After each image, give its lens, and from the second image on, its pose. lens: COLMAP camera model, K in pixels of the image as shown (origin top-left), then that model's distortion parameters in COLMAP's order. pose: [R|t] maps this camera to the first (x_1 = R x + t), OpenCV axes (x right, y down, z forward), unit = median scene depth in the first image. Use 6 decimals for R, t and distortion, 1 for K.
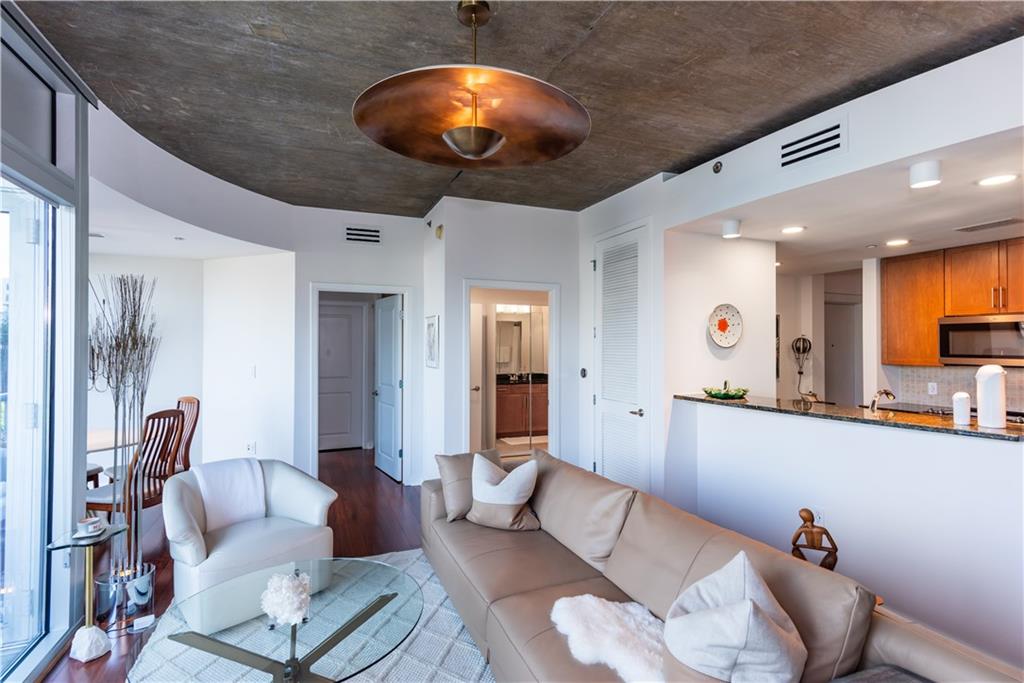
lens RADIAL K [[497.1, 0, 512.1], [0, 497.1, 340.9], [0, 0, 1]] dist [0.024066, -0.002822]
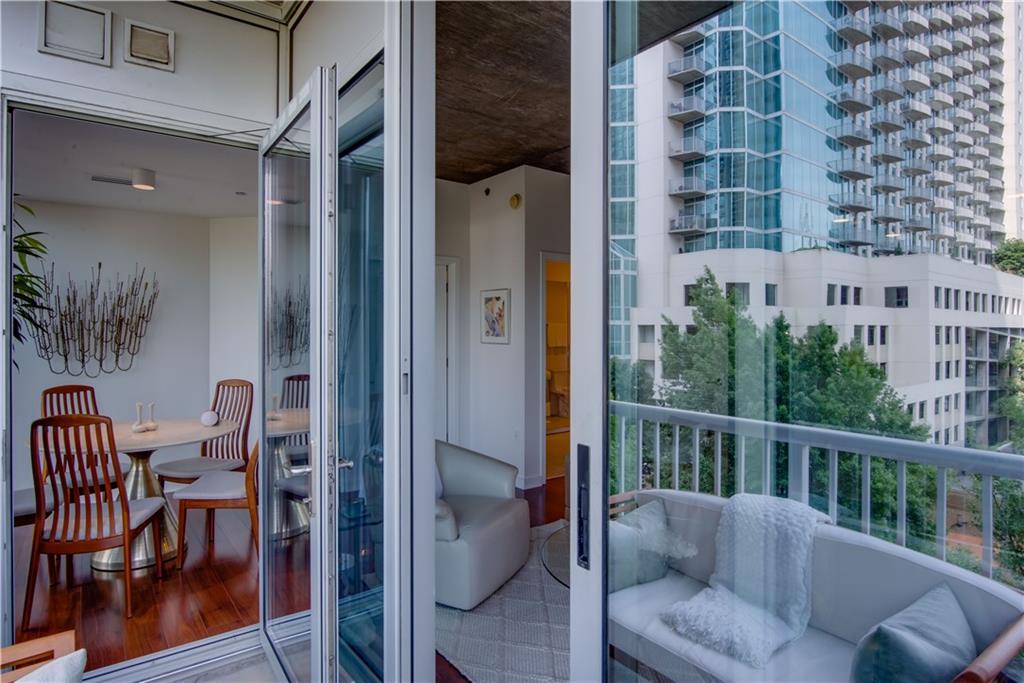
lens RADIAL K [[566.2, 0, 512.6], [0, 566.2, 331.3], [0, 0, 1]] dist [-0.001463, -0.000015]
pose [[0.965238, -0.002766, 0.261357, -0.484823], [-0.001461, 0.999871, 0.015975, 0.014835], [-0.261367, -0.015802, 0.965110, -0.052764]]
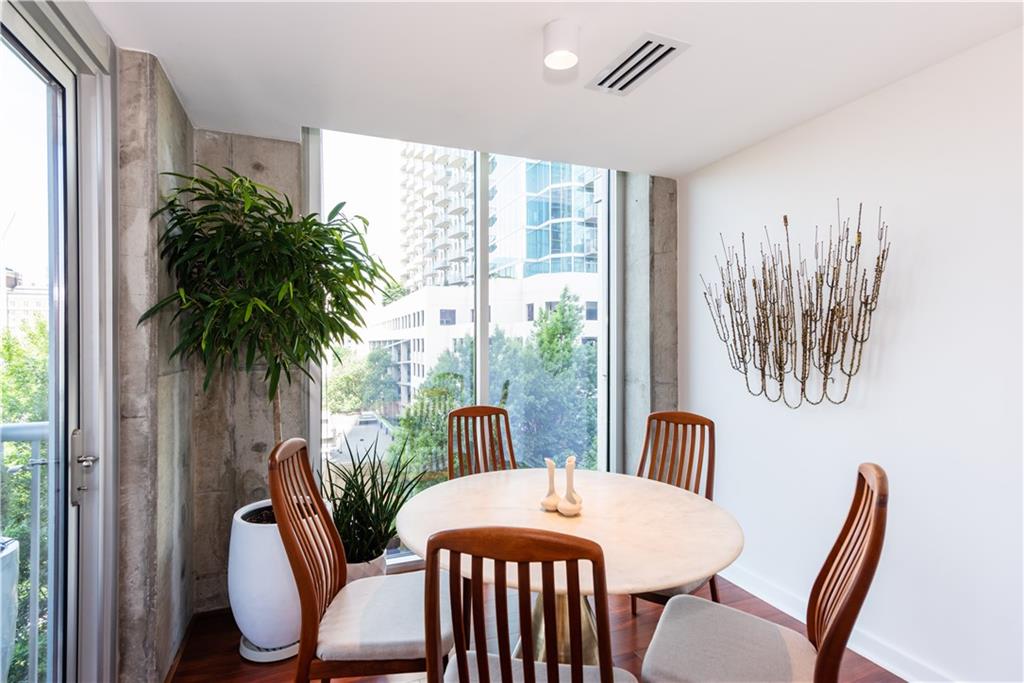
lens RADIAL K [[497.1, 0, 503.5], [0, 497.1, 341.7], [0, 0, 1]] dist [0.024066, -0.002822]
pose [[-0.029170, -0.004153, -0.999566, -0.387193], [0.008173, 0.999957, -0.004393, 0.044103], [0.999541, -0.008297, -0.029135, 0.882462]]
